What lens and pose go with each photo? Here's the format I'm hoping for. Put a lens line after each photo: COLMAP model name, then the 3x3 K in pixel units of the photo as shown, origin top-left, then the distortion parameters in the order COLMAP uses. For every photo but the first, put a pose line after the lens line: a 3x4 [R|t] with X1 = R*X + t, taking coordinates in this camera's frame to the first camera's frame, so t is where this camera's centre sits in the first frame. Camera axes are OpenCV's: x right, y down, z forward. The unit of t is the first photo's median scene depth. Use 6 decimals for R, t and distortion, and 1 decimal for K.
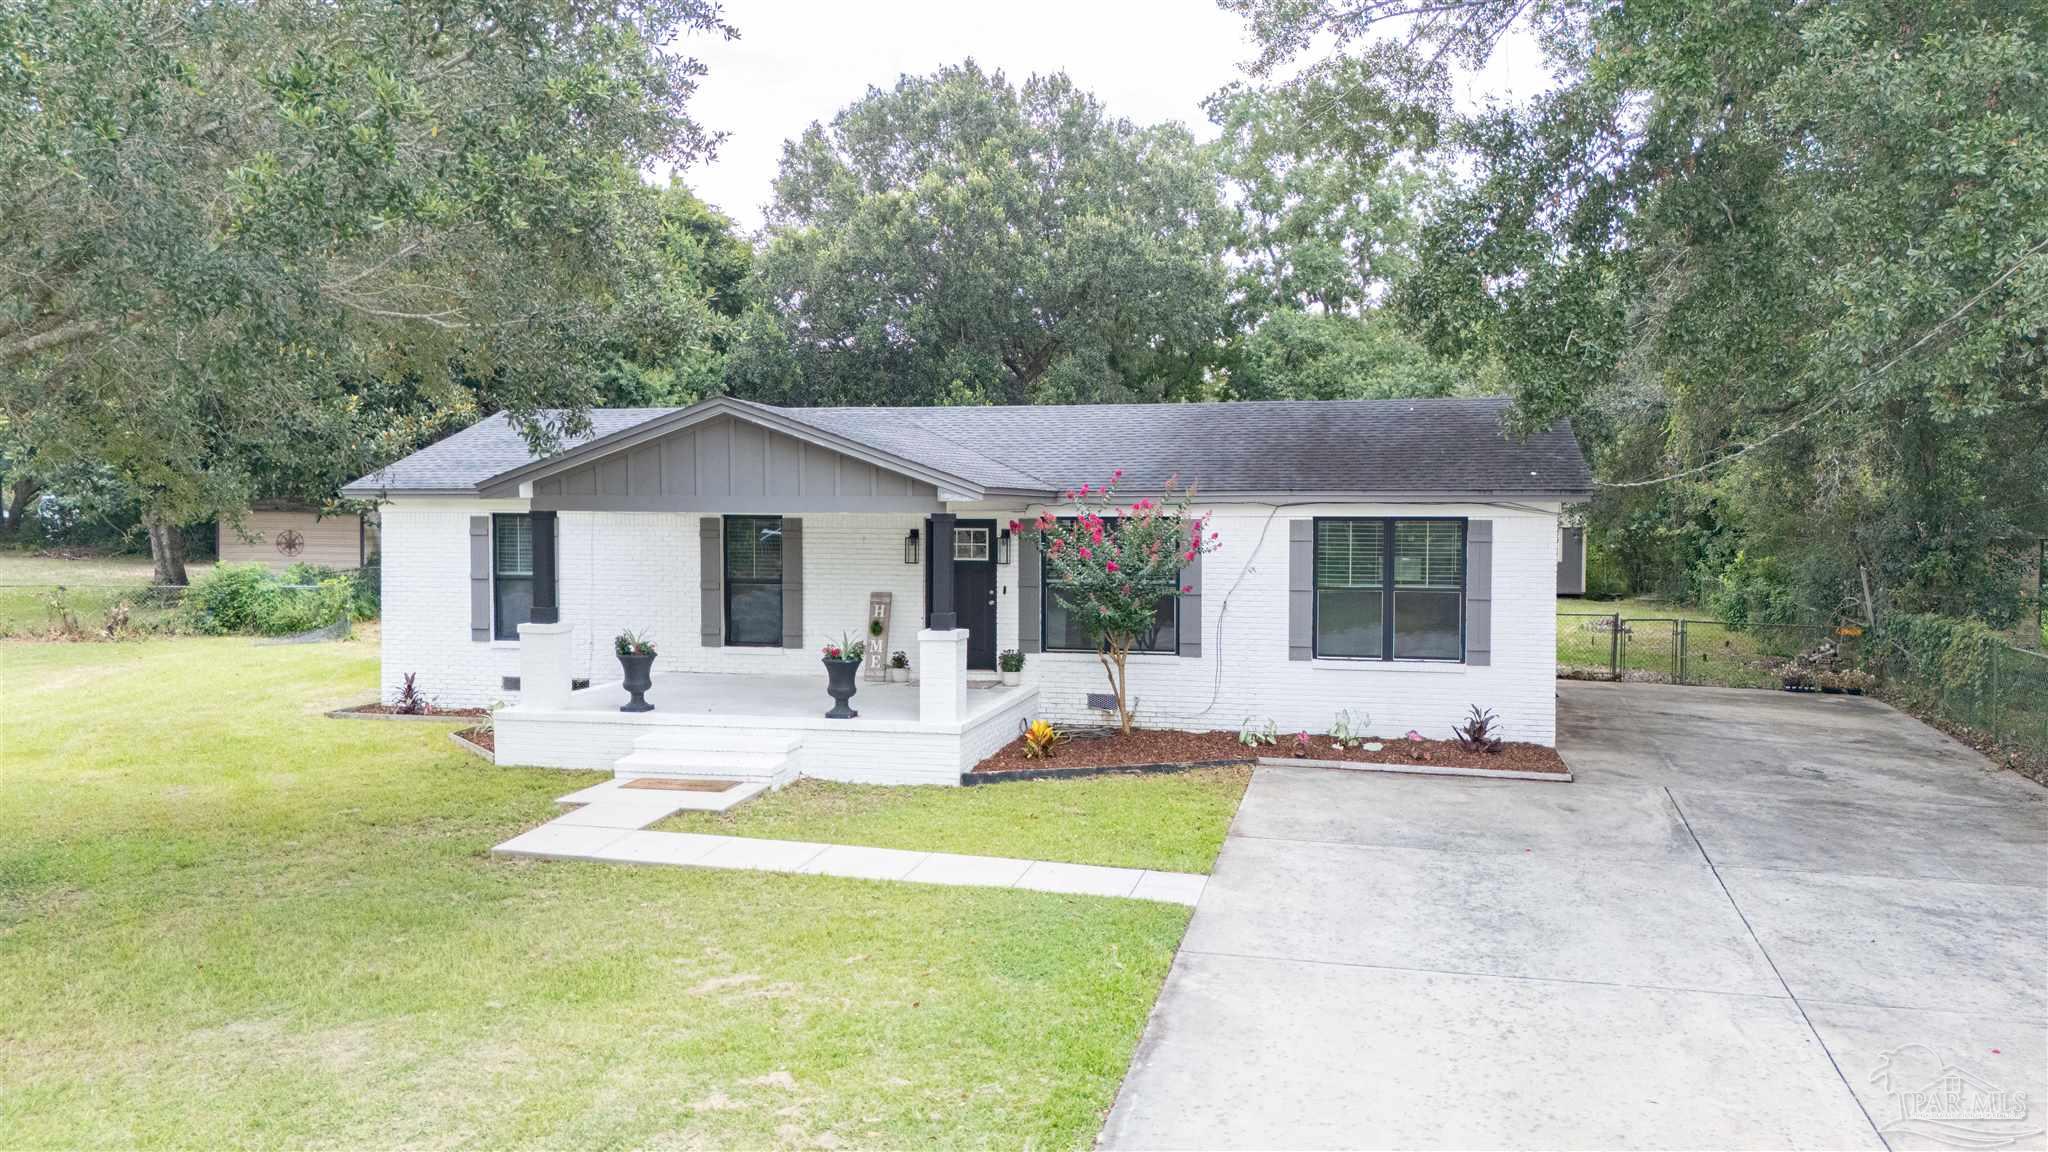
lens RADIAL K [[1460.6, 0, 1055.7], [0, 1460.6, 575.5], [0, 0, 1]] dist [0.053484, -0.037391]
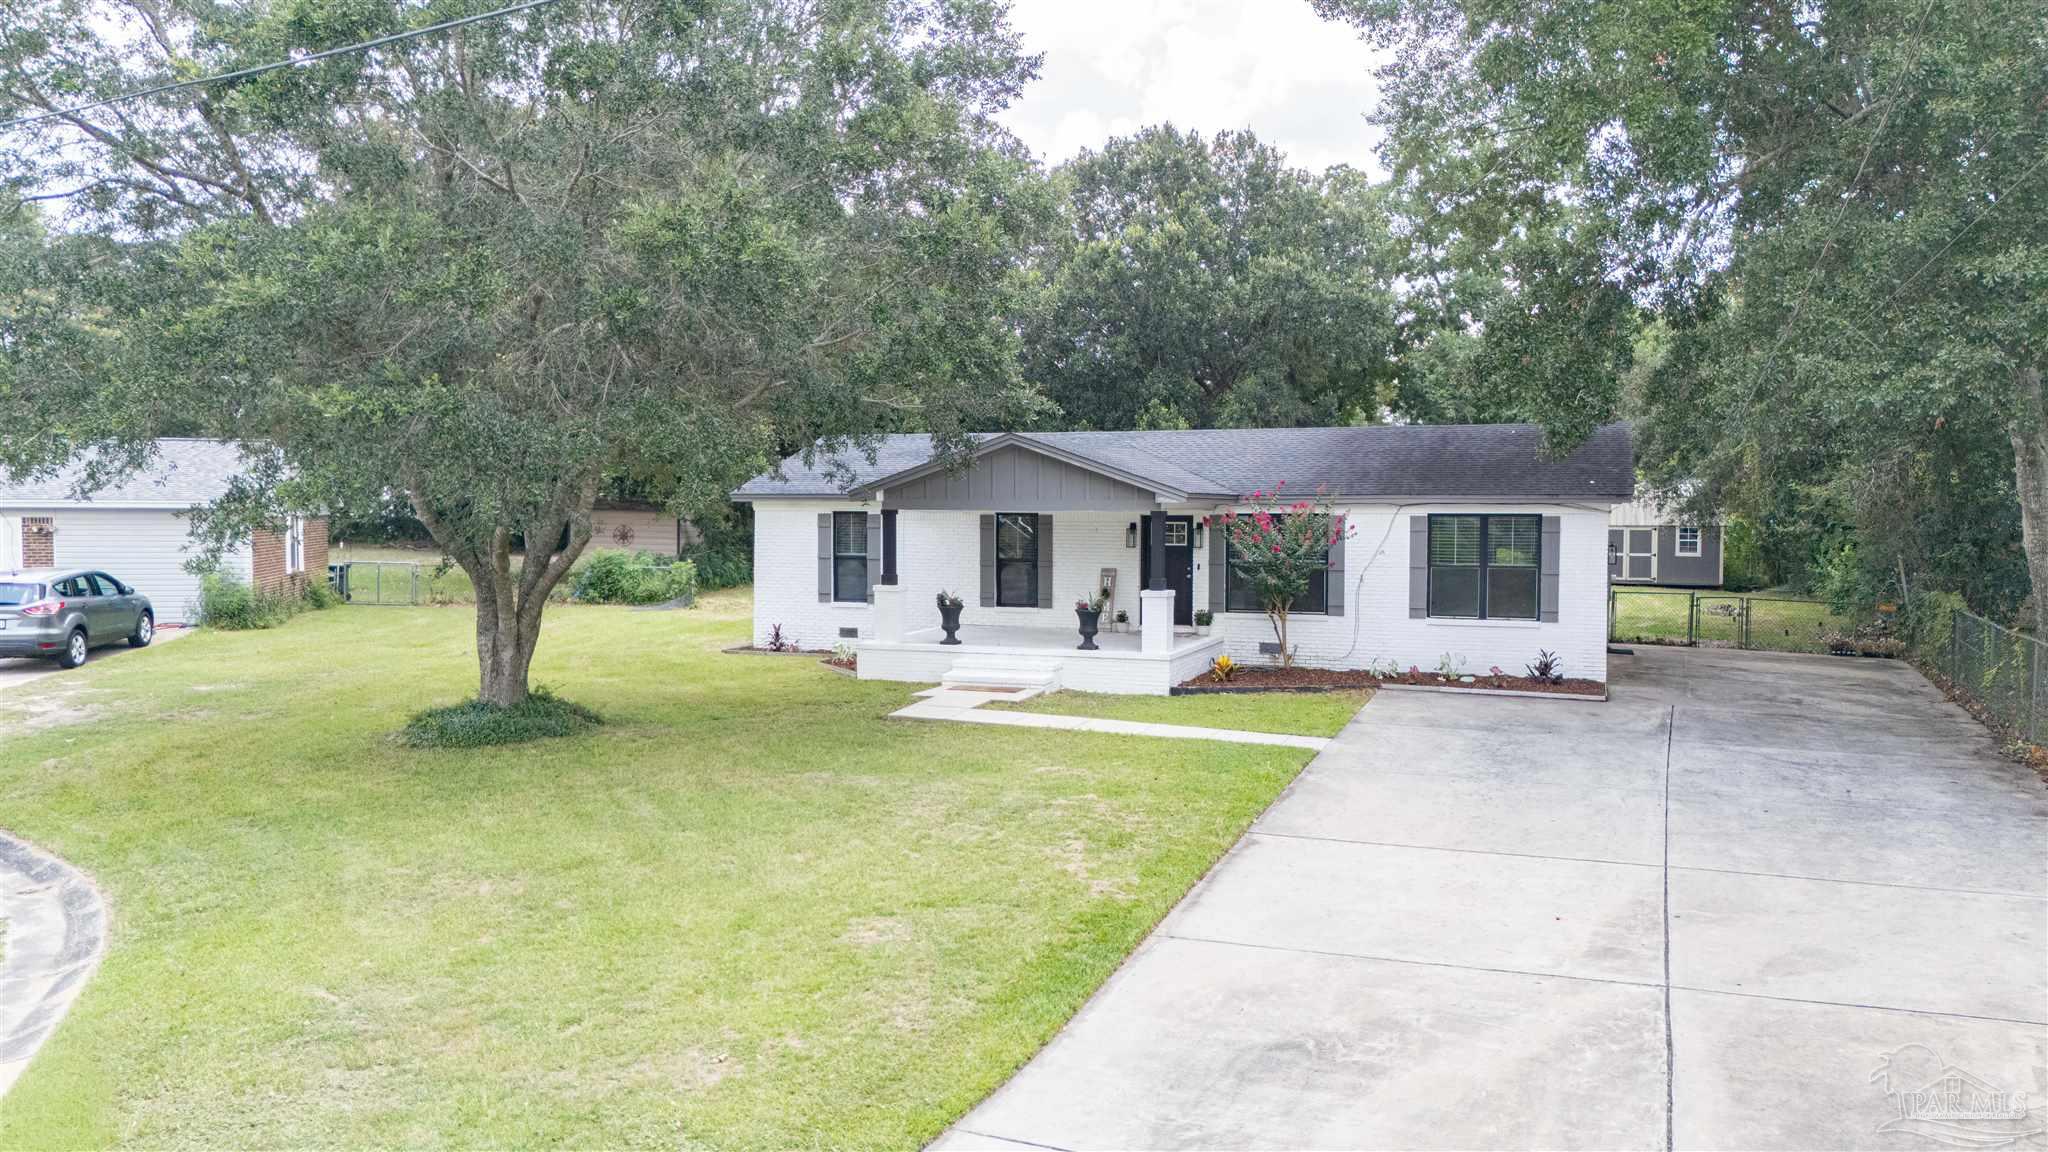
lens RADIAL K [[1460.6, 0, 1022.9], [0, 1460.6, 582.0], [0, 0, 1]] dist [0.053484, -0.037391]
pose [[0.989160, 0.008146, -0.146613, 0.002813], [-0.007531, 0.999960, 0.004752, 0.018351], [0.146646, -0.003597, 0.989183, -0.377554]]
